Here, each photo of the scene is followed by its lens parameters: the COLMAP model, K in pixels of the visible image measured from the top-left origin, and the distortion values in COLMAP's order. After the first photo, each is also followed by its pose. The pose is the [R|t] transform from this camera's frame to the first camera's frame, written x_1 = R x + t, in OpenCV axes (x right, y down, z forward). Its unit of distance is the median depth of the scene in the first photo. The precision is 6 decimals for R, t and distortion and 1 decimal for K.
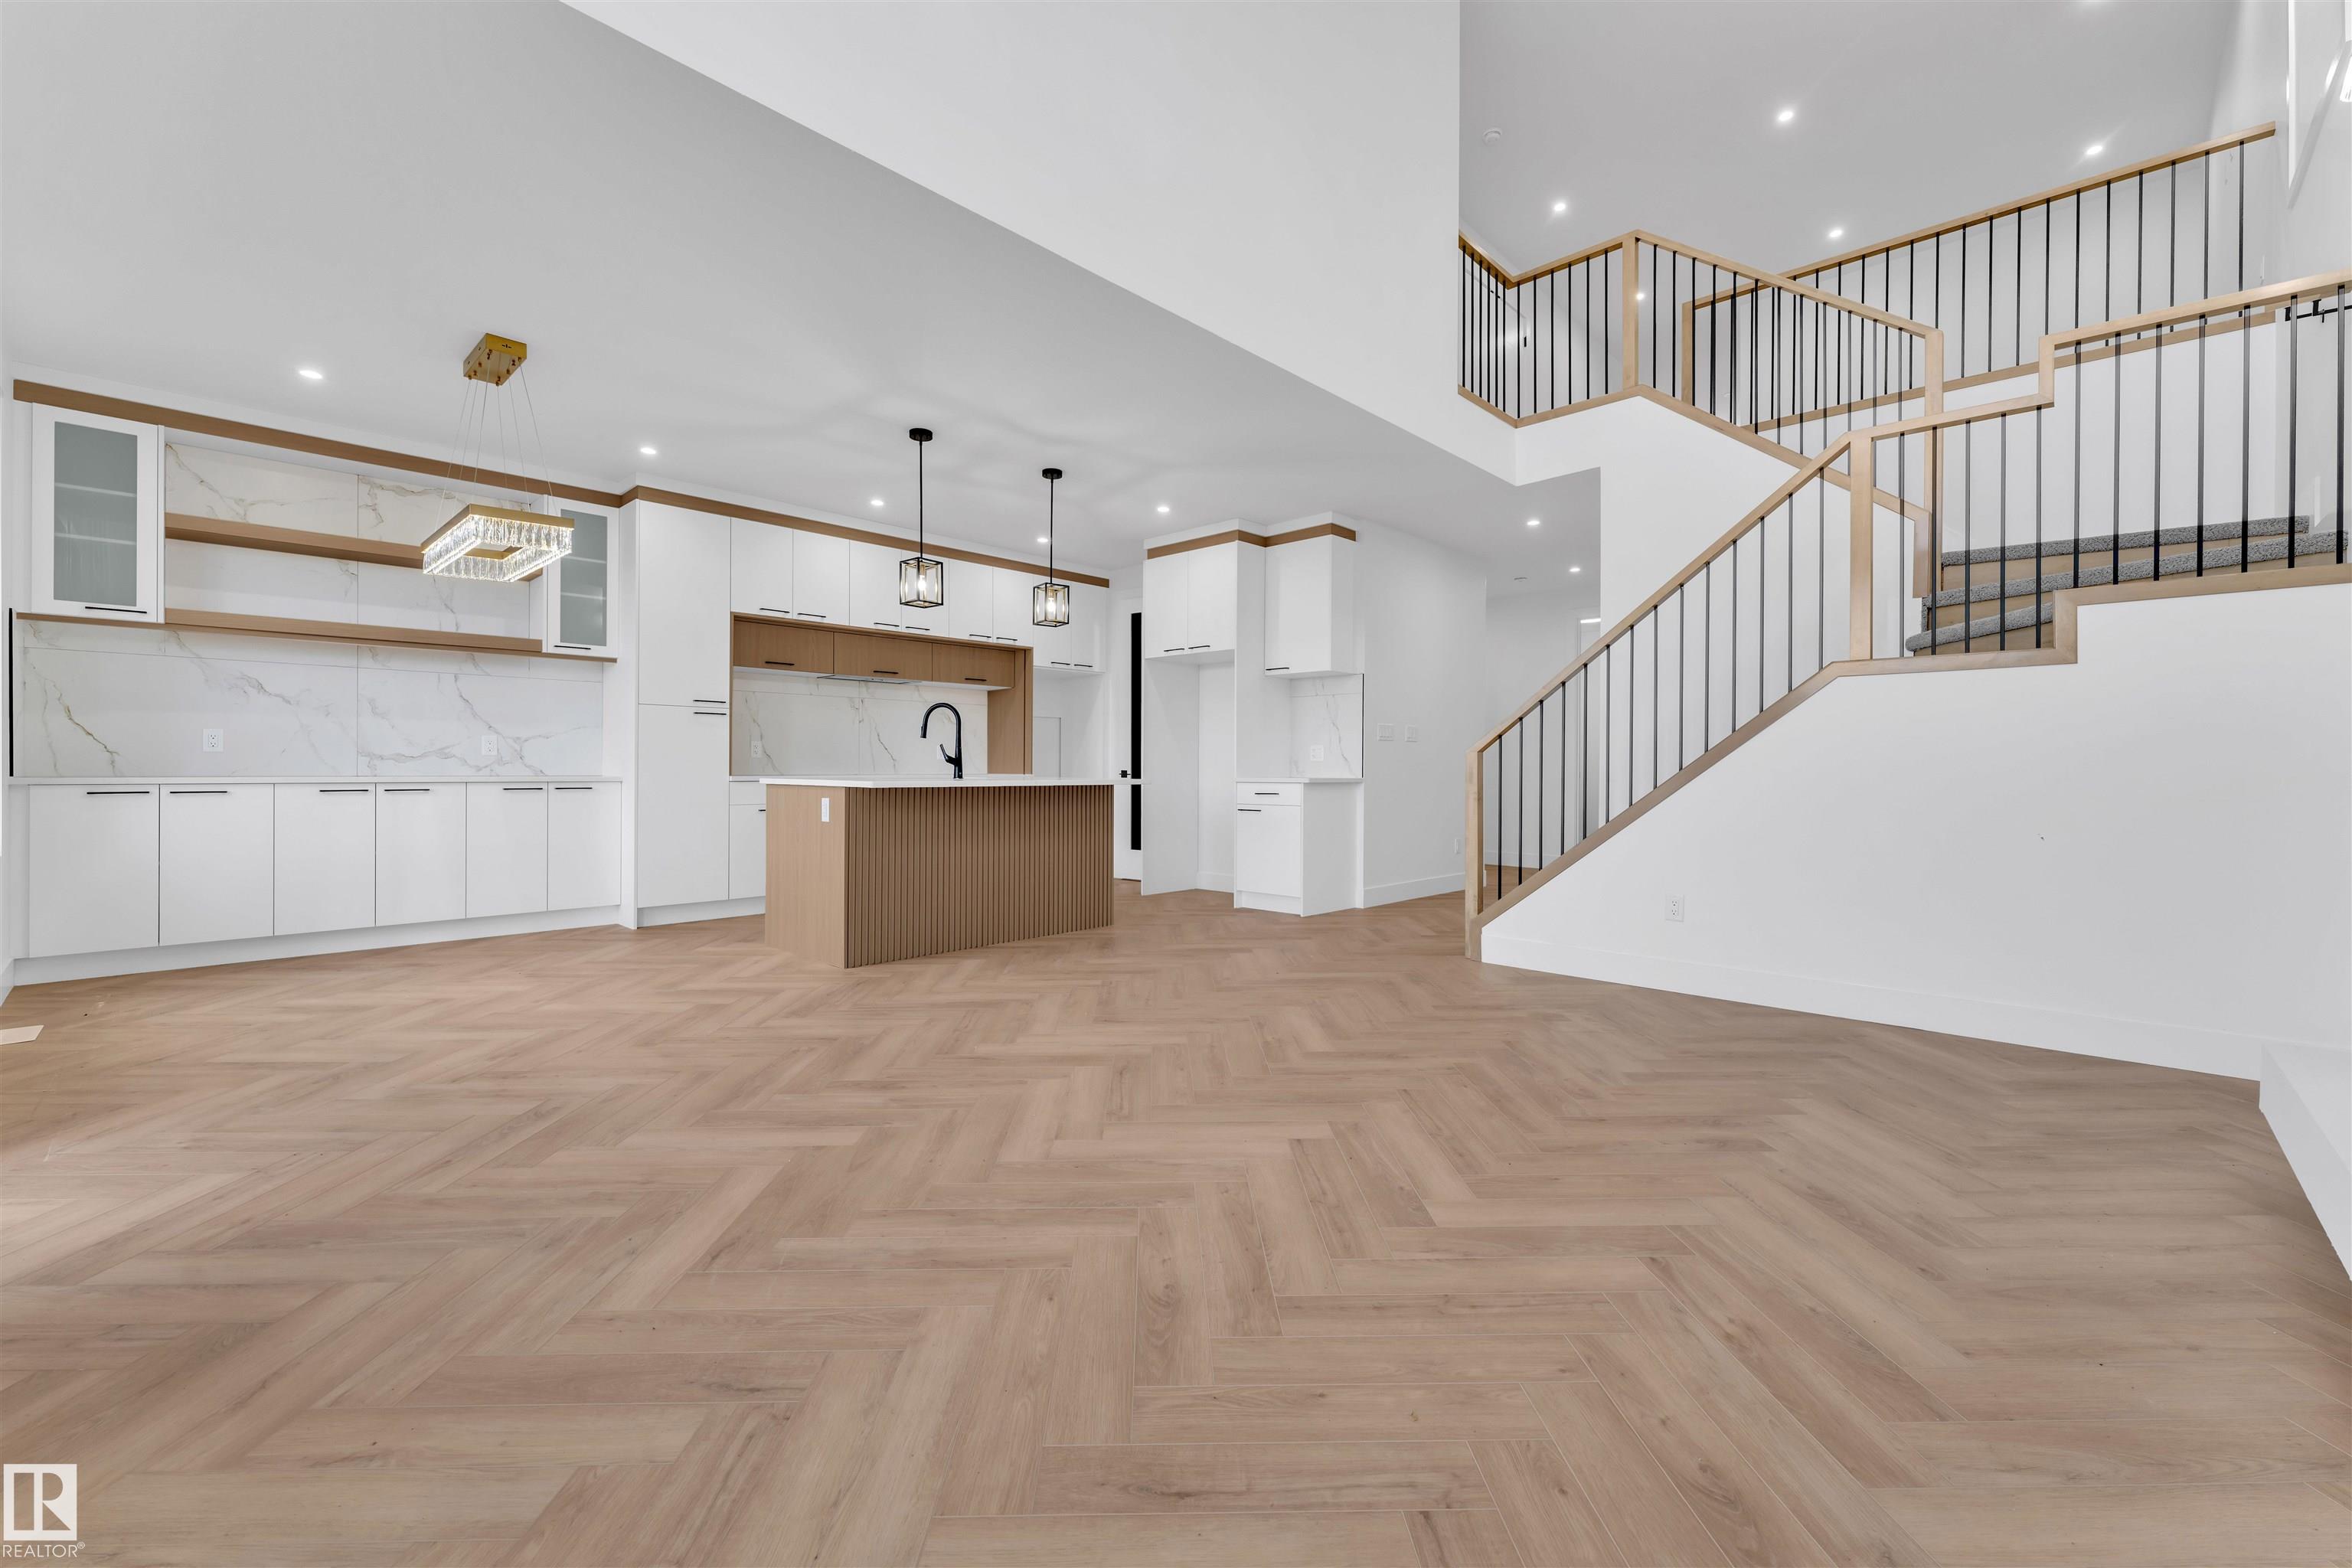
lens RADIAL K [[945.1, 0, 1177.0], [0, 945.1, 769.0], [0, 0, 1]] dist [0.002733, 0.000017]
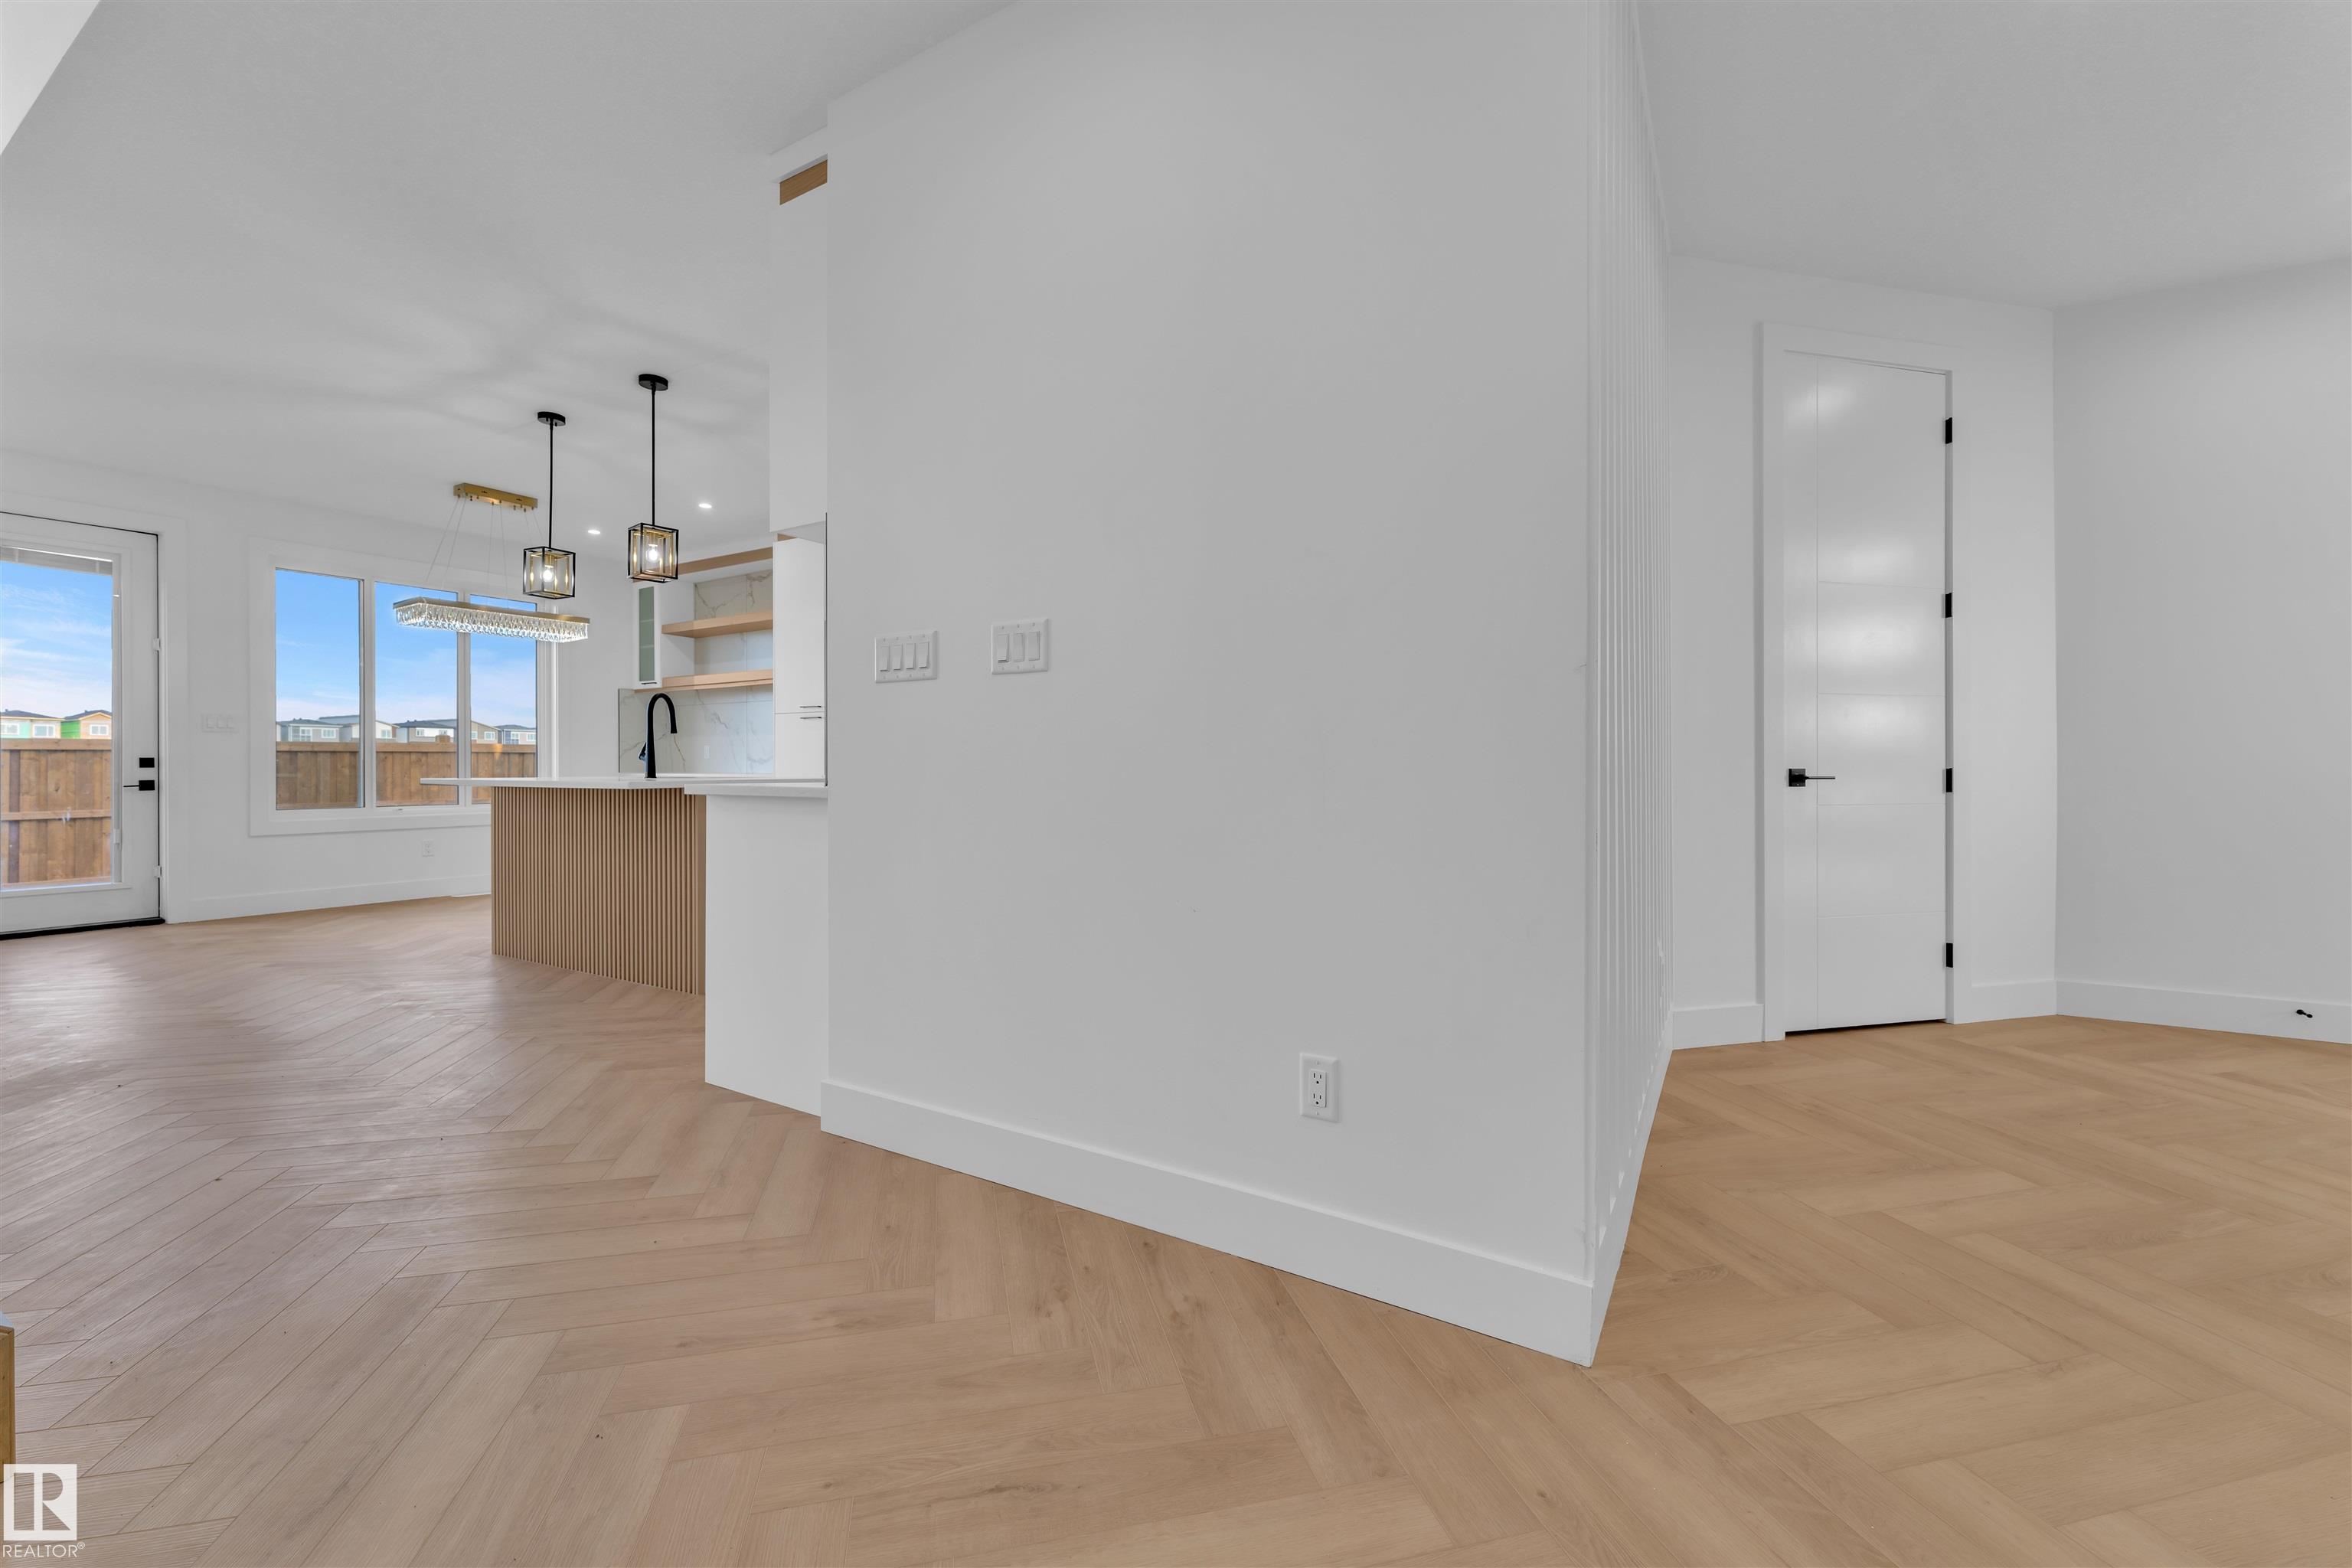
lens RADIAL K [[944.9, 0, 1174.7], [0, 944.9, 770.6], [0, 0, 1]] dist [0.001801, -0.000109]
pose [[0.215192, -0.001169, -0.976571, 0.885789], [0.000205, 0.999999, -0.001152, 0.005521], [0.976572, 0.000048, 0.215192, 1.564849]]
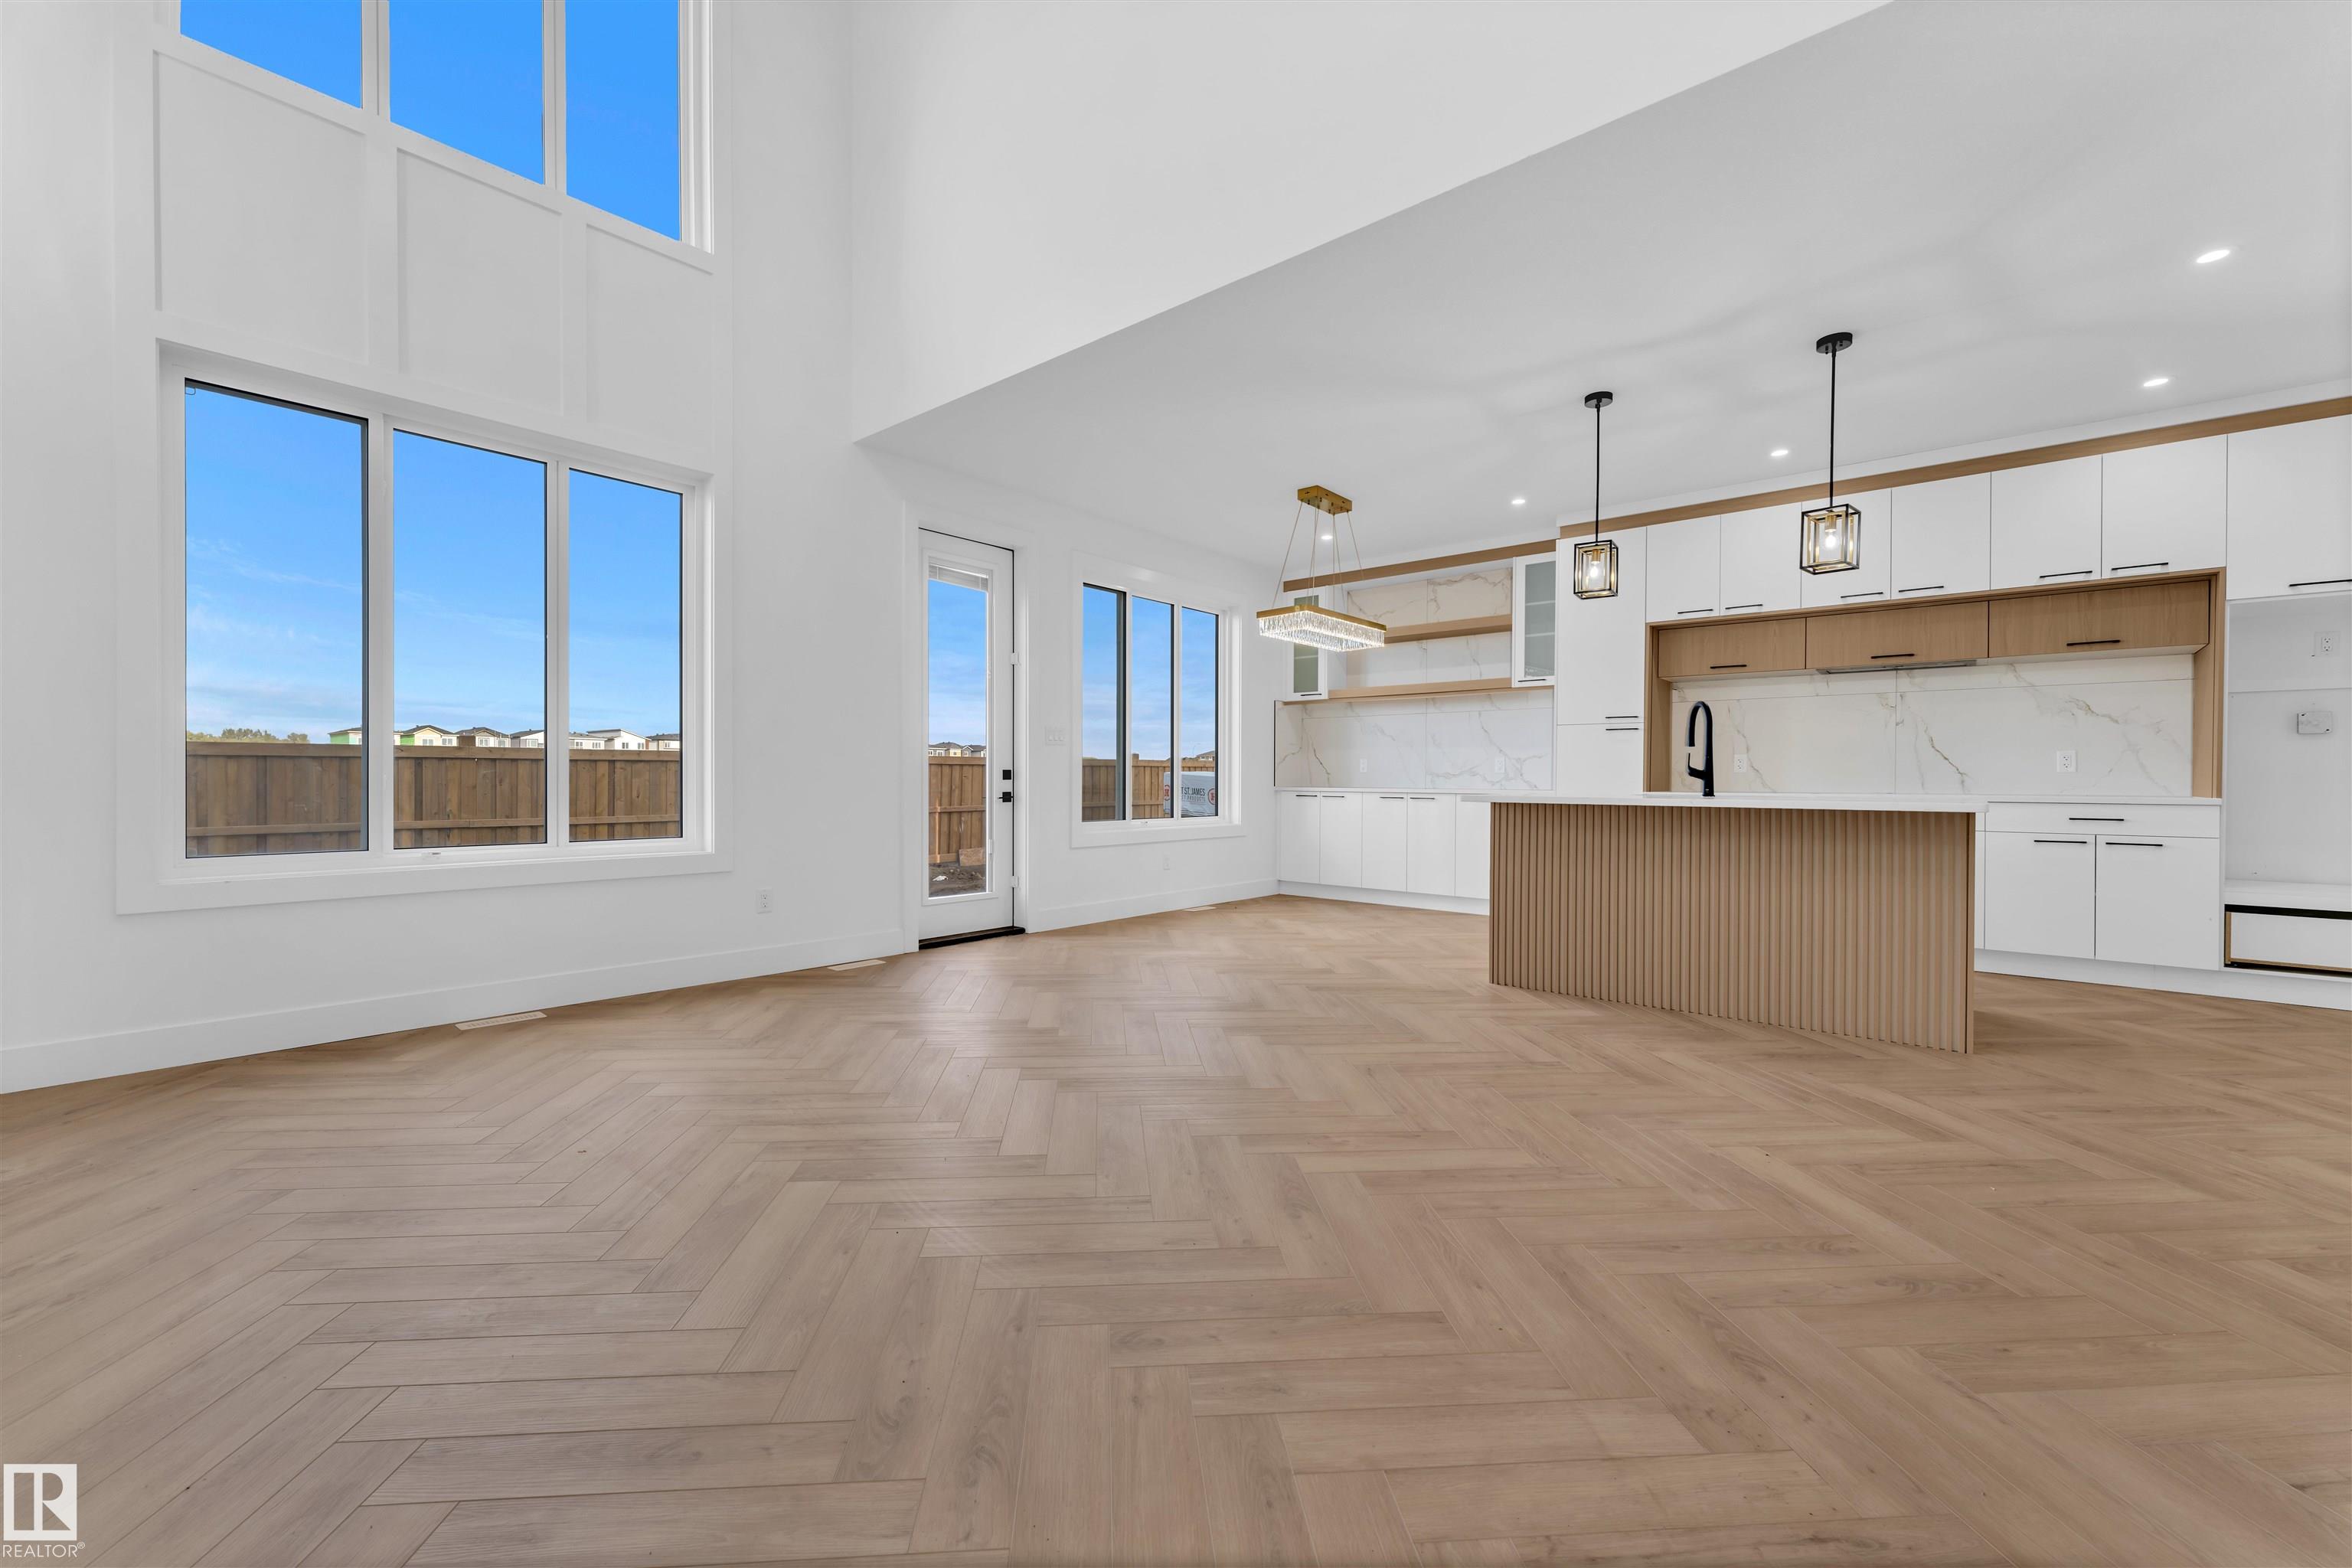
lens RADIAL K [[940.3, 0, 1173.1], [0, 940.3, 785.1], [0, 0, 1]] dist [0.001996, 0.000127]
pose [[0.051921, 0.002190, -0.998649, 0.637236], [-0.007613, 0.999969, 0.001797, 0.003208], [0.998622, 0.007510, 0.051936, 0.629759]]
